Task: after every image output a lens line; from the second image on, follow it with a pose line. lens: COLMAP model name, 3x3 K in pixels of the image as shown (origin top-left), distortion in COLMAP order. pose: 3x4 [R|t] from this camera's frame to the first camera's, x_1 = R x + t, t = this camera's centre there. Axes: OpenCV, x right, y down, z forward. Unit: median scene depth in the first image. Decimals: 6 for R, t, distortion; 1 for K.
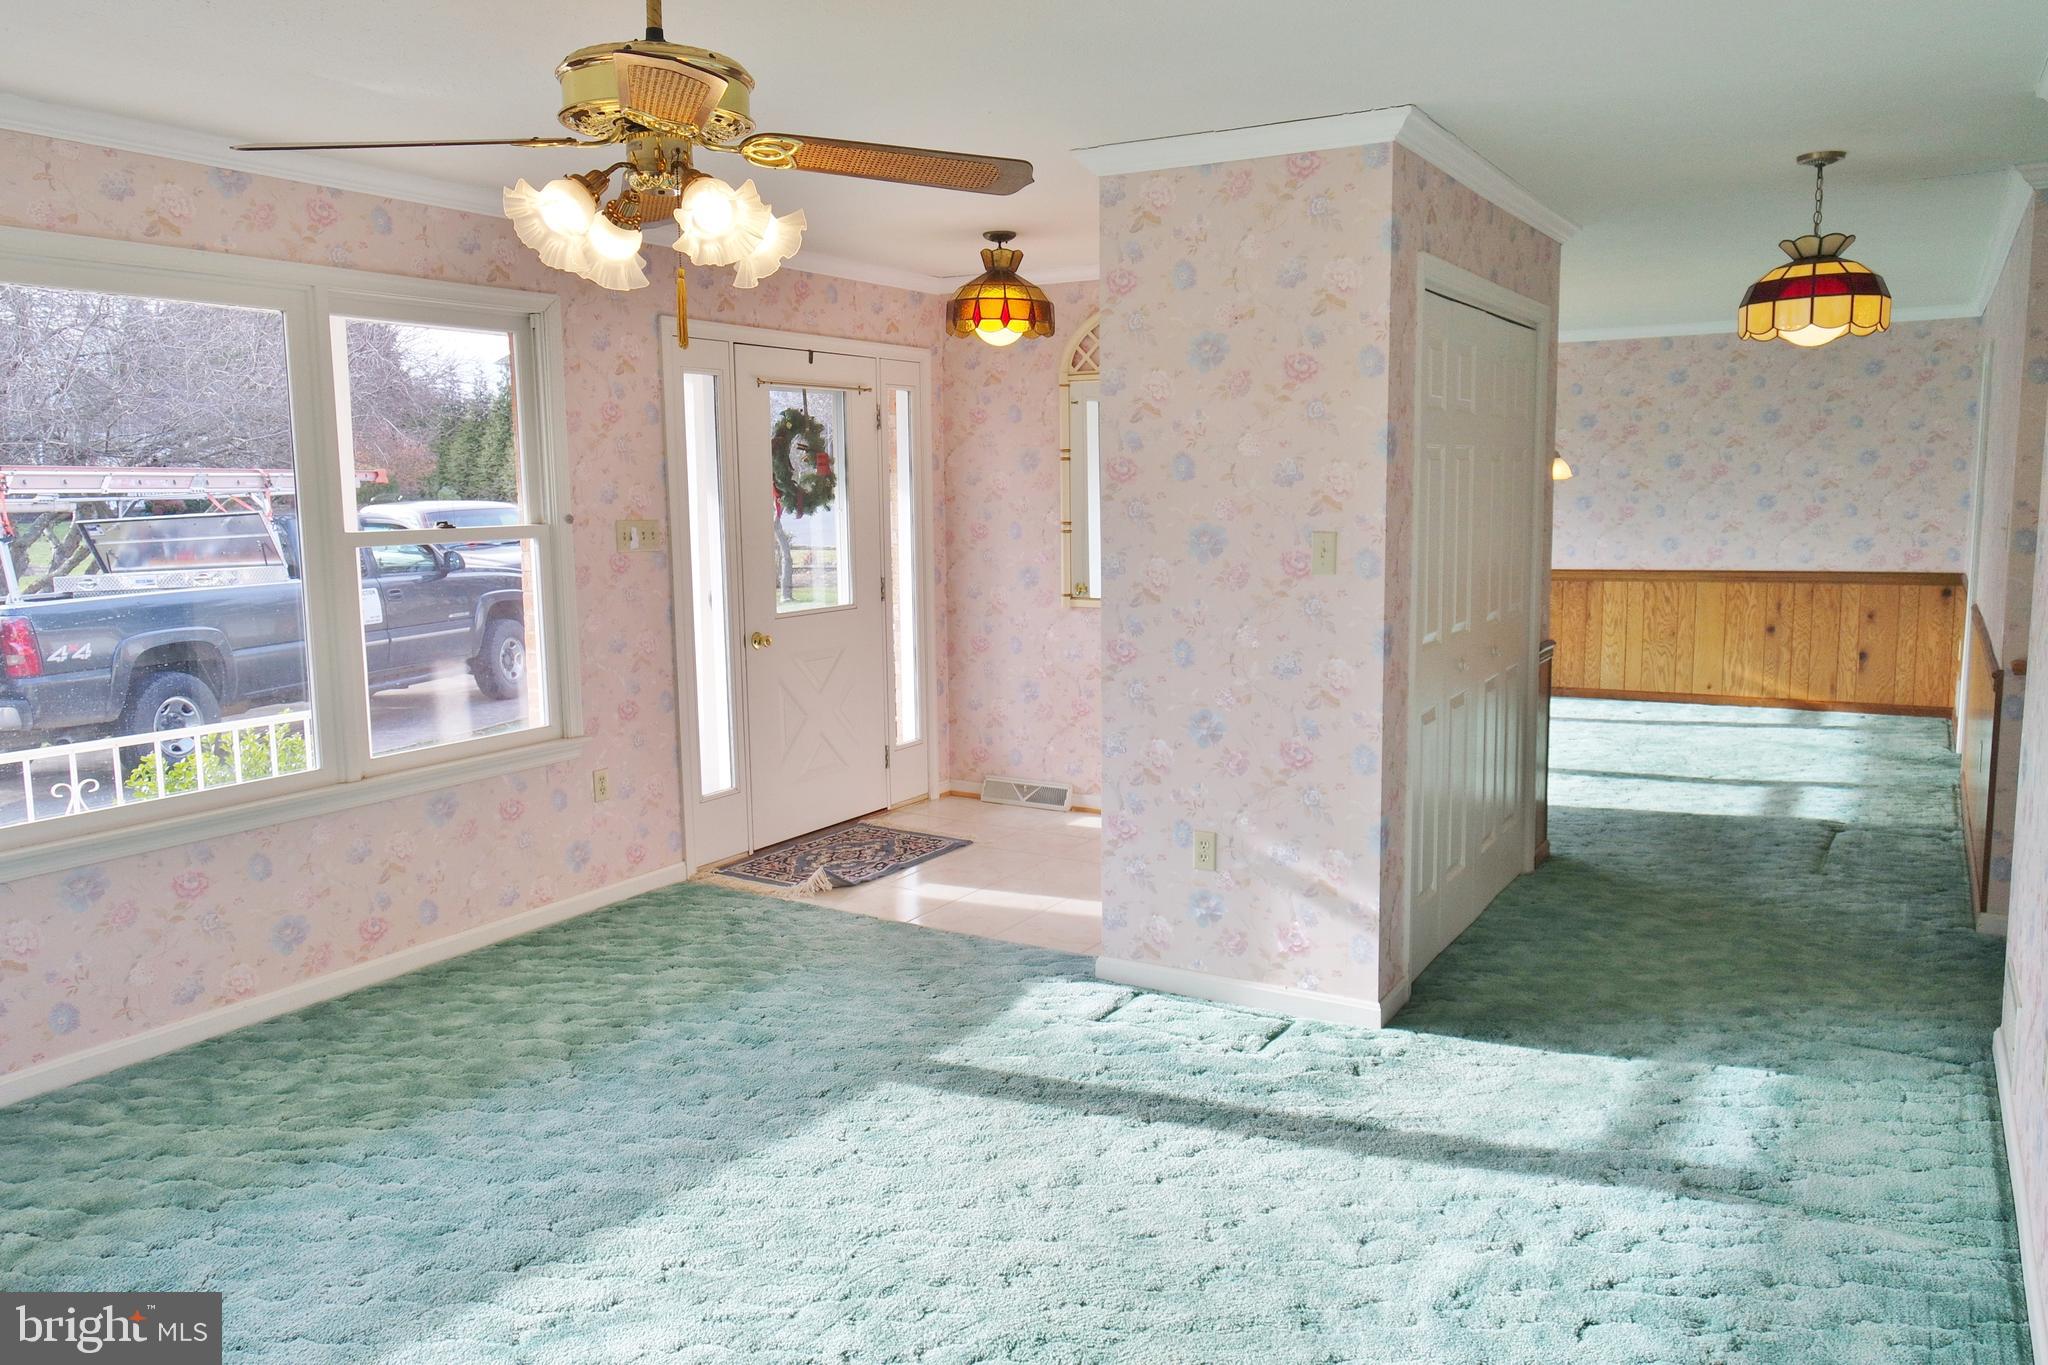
lens RADIAL K [[1438.6, 0, 1013.0], [0, 1438.6, 661.6], [0, 0, 1]] dist [0.001043, 0.004628]
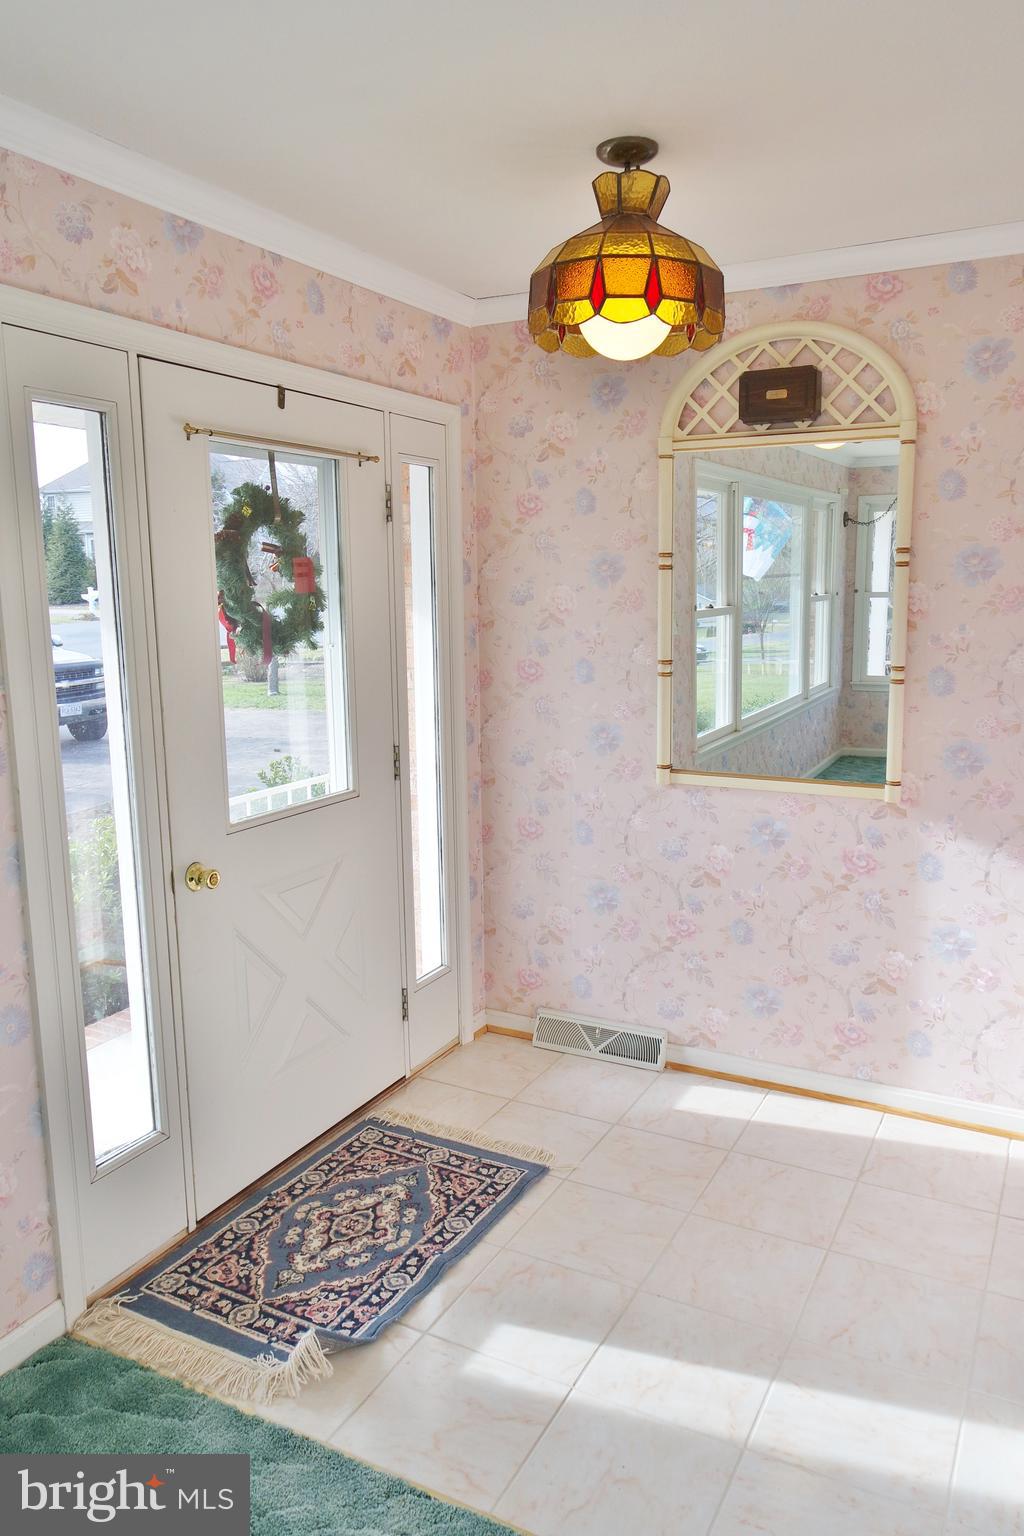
lens RADIAL K [[1061.4, 0, 525.2], [0, 1061.4, 763.1], [0, 0, 1]] dist [-0.006290, 0.010074]
pose [[0.997293, -0.009694, 0.072882, -0.078778], [0.006855, 0.999211, 0.039110, -0.081150], [-0.073204, -0.038504, 0.996573, 0.592260]]
